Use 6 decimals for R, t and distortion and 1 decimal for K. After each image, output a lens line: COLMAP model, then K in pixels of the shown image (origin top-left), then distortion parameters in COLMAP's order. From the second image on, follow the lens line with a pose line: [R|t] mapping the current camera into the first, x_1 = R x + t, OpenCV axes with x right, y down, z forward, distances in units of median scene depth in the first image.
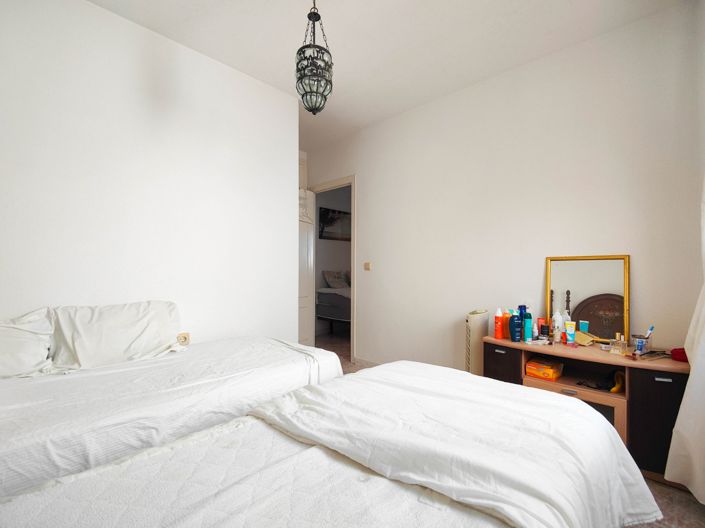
lens RADIAL K [[310.8, 0, 357.9], [0, 310.8, 266.6], [0, 0, 1]] dist [0.009626, -0.006057]
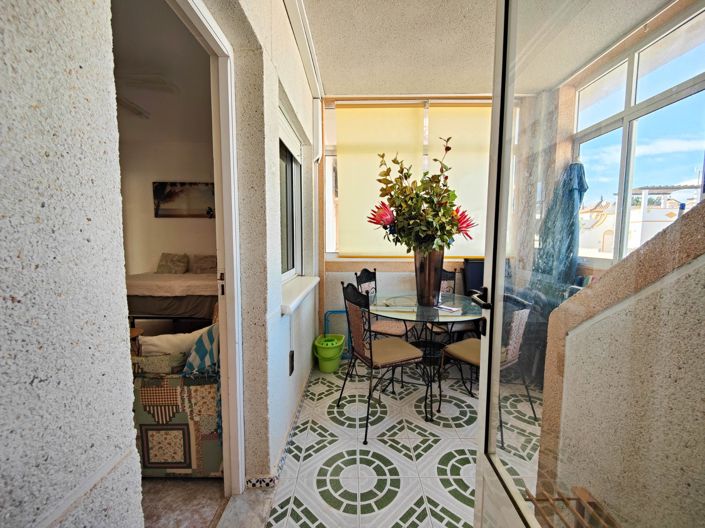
lens RADIAL K [[310.8, 0, 357.9], [0, 310.8, 266.6], [0, 0, 1]] dist [0.009626, -0.006057]
pose [[0.704634, 0.069142, -0.706194, 0.912098], [-0.010569, 0.996153, 0.086986, -0.030524], [0.709492, -0.053830, 0.702655, 0.744338]]
